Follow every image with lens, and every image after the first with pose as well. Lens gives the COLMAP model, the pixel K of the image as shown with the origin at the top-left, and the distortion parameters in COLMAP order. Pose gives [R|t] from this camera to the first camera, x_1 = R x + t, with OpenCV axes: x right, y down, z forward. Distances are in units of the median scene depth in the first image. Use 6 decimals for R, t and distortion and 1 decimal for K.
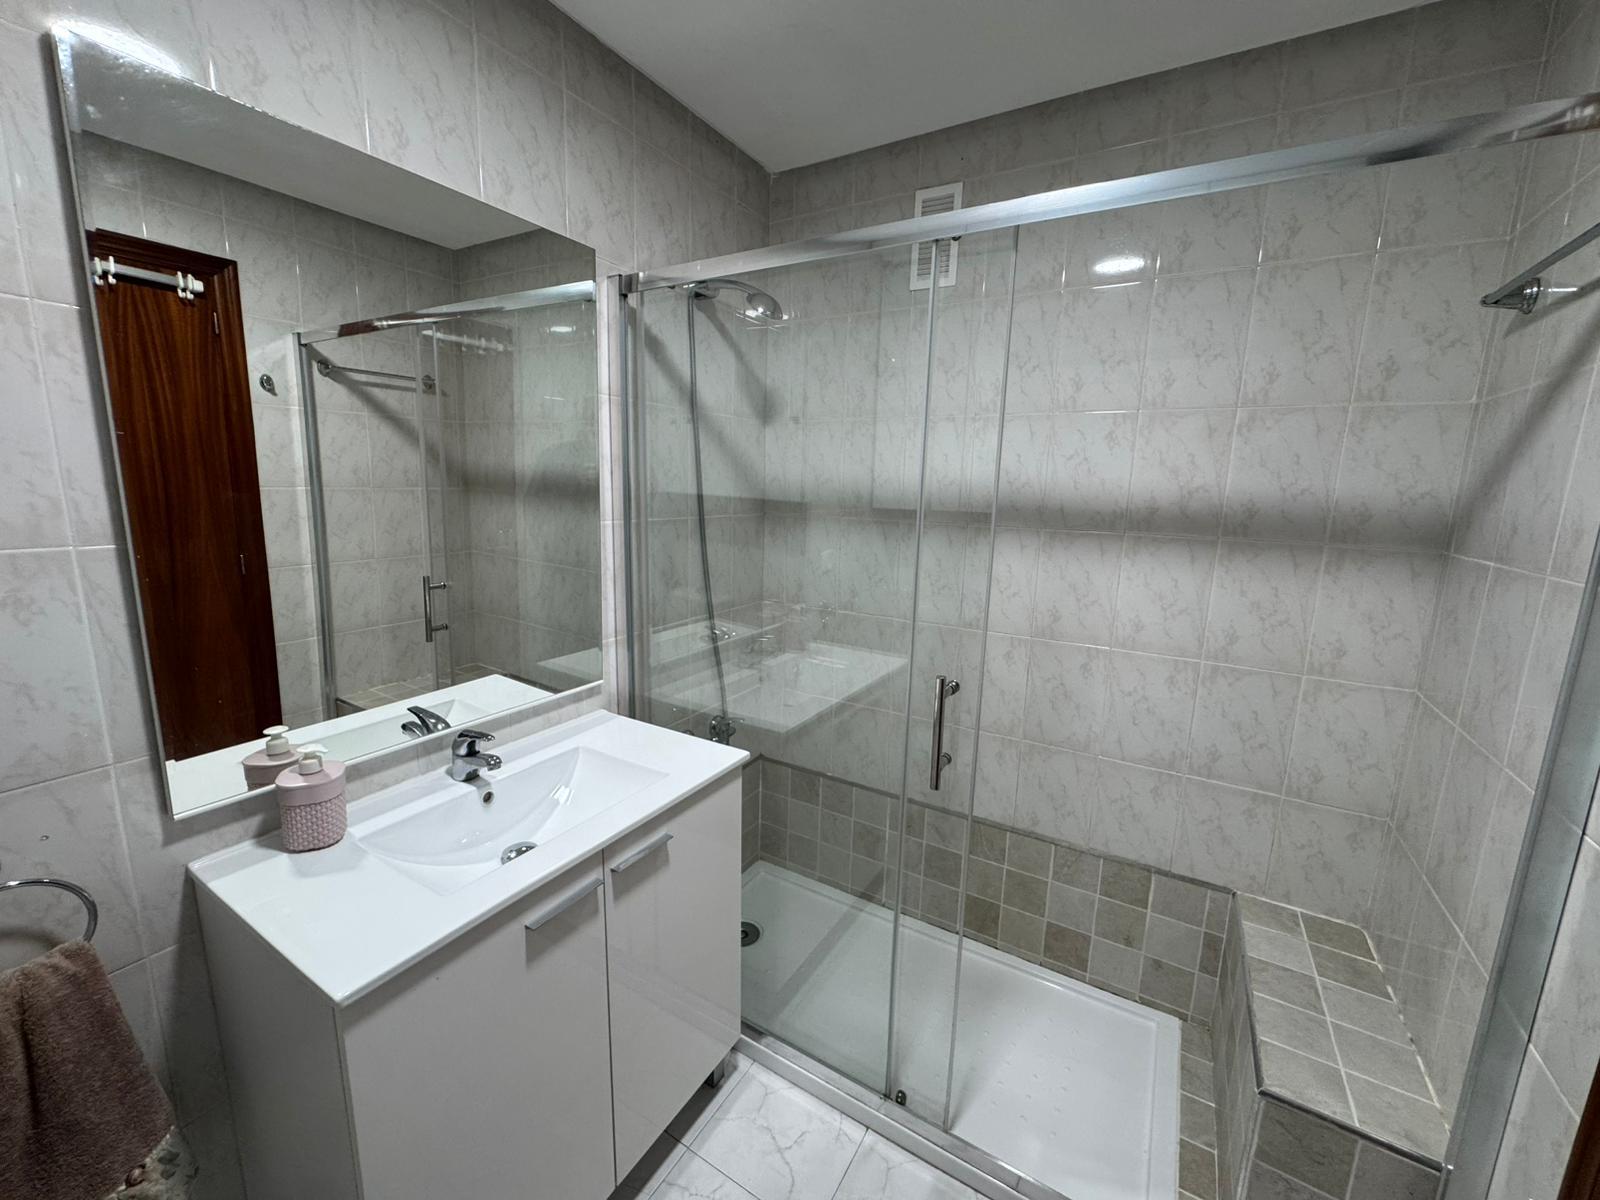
lens RADIAL K [[639.0, 0, 801.2], [0, 639.0, 599.1], [0, 0, 1]] dist [-0.002089, 0.000871]
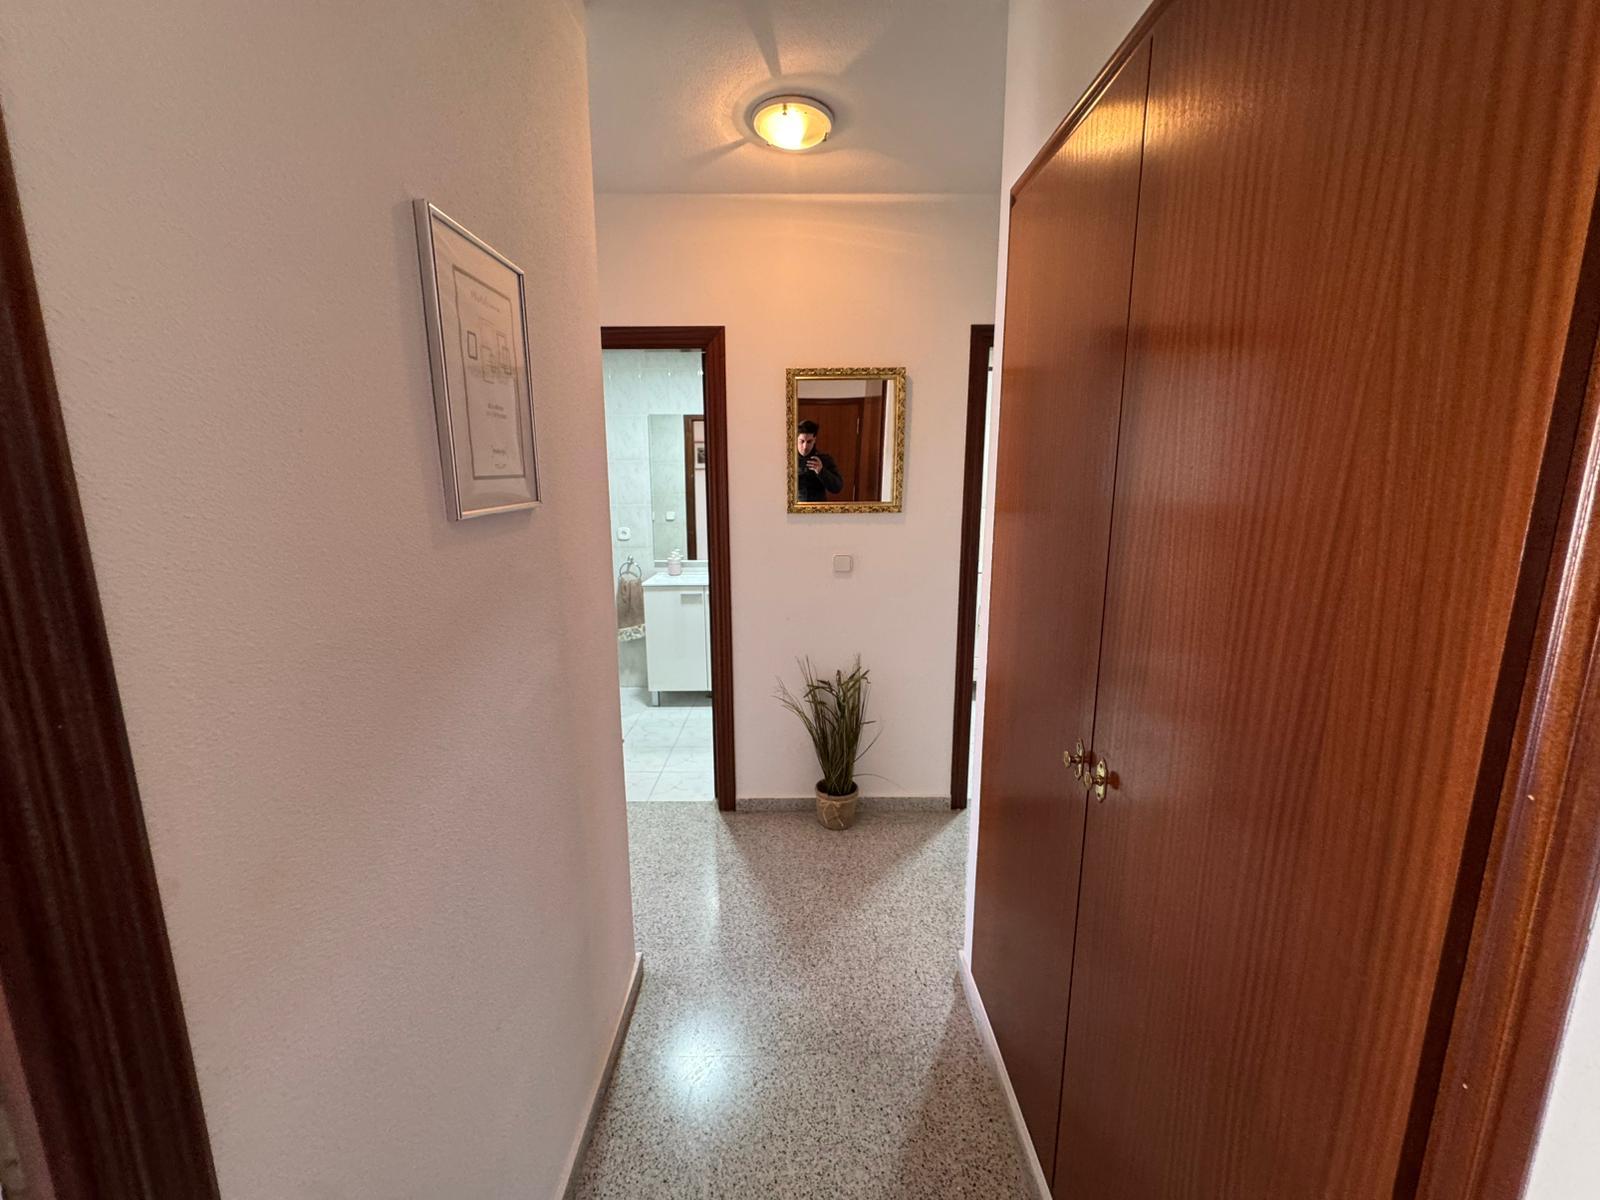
lens RADIAL K [[639.0, 0, 799.2], [0, 639.0, 594.8], [0, 0, 1]] dist [-0.002089, 0.000871]
pose [[0.516583, 0.122358, -0.847449, 2.680178], [-0.133848, 0.989109, 0.061222, 0.108113], [0.845711, 0.081803, 0.527334, -0.442755]]
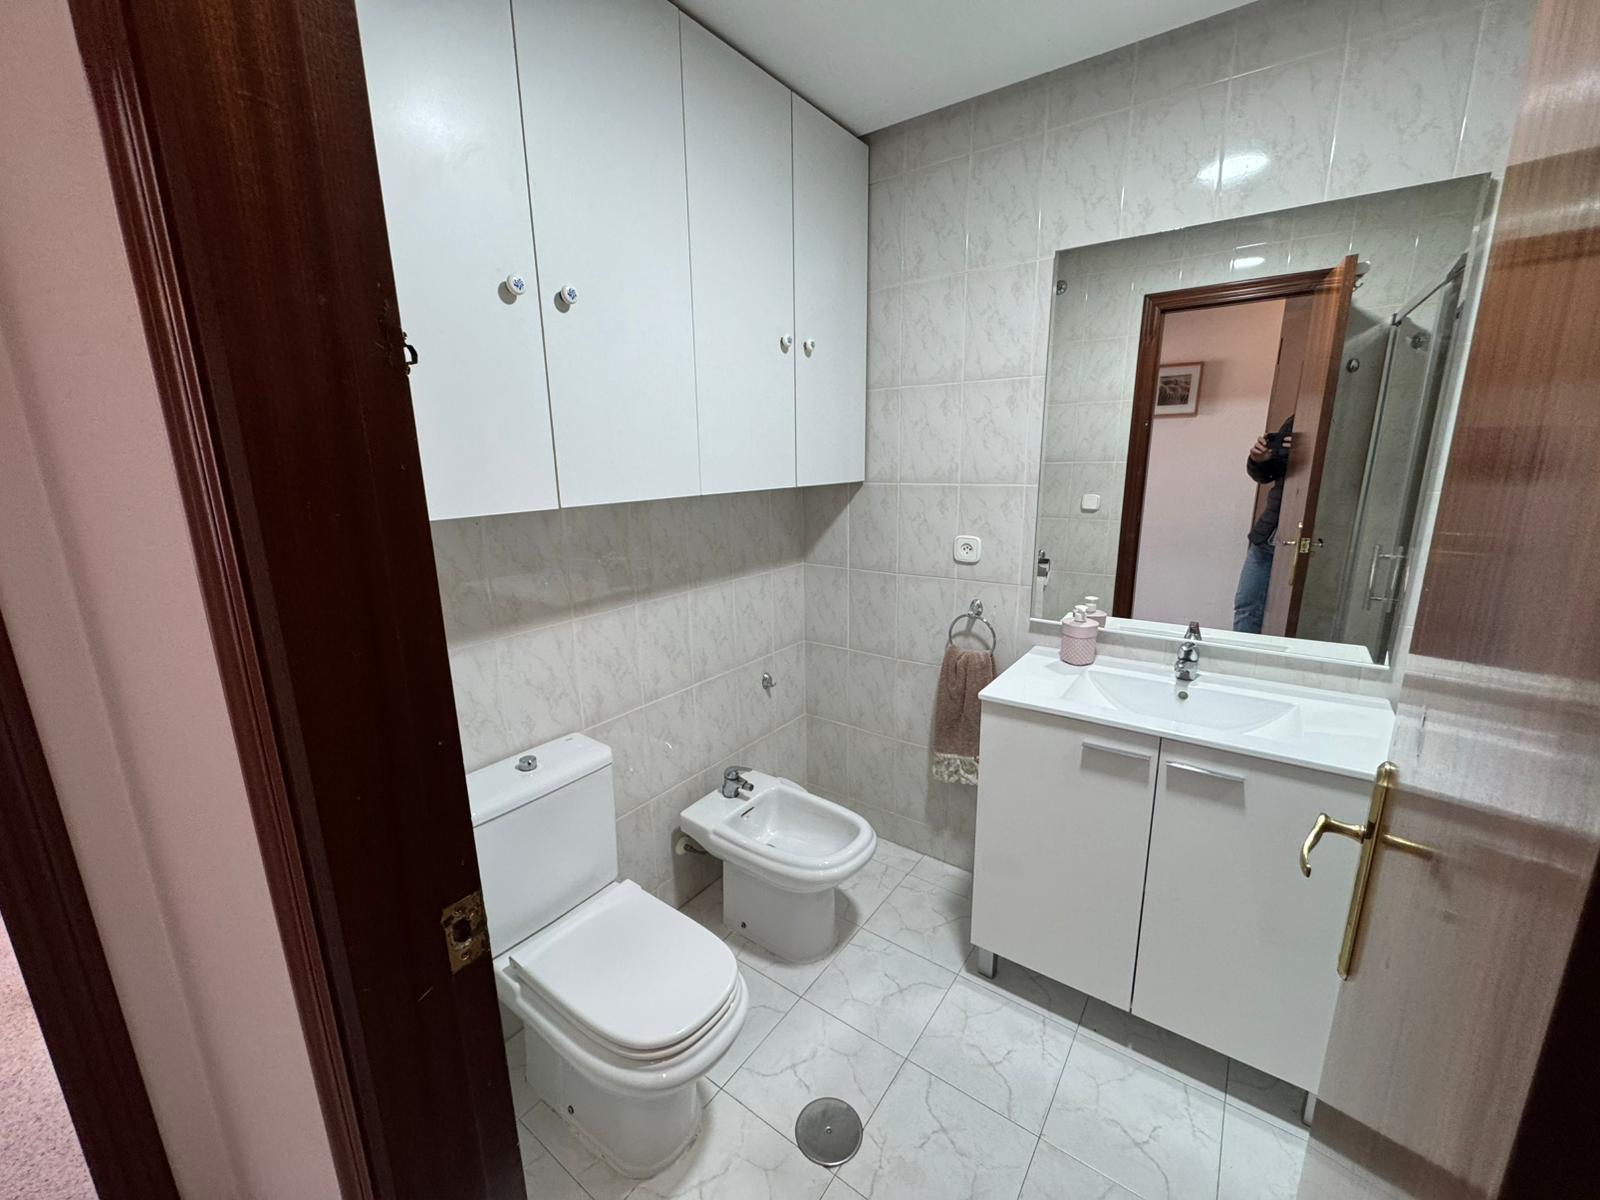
lens RADIAL K [[639.0, 0, 799.7], [0, 639.0, 593.3], [0, 0, 1]] dist [-0.002089, 0.000871]
pose [[-0.086052, 0.185961, -0.978782, 0.776092], [-0.167980, 0.965653, 0.198235, -0.015342], [0.982027, 0.181474, -0.051859, 0.254484]]
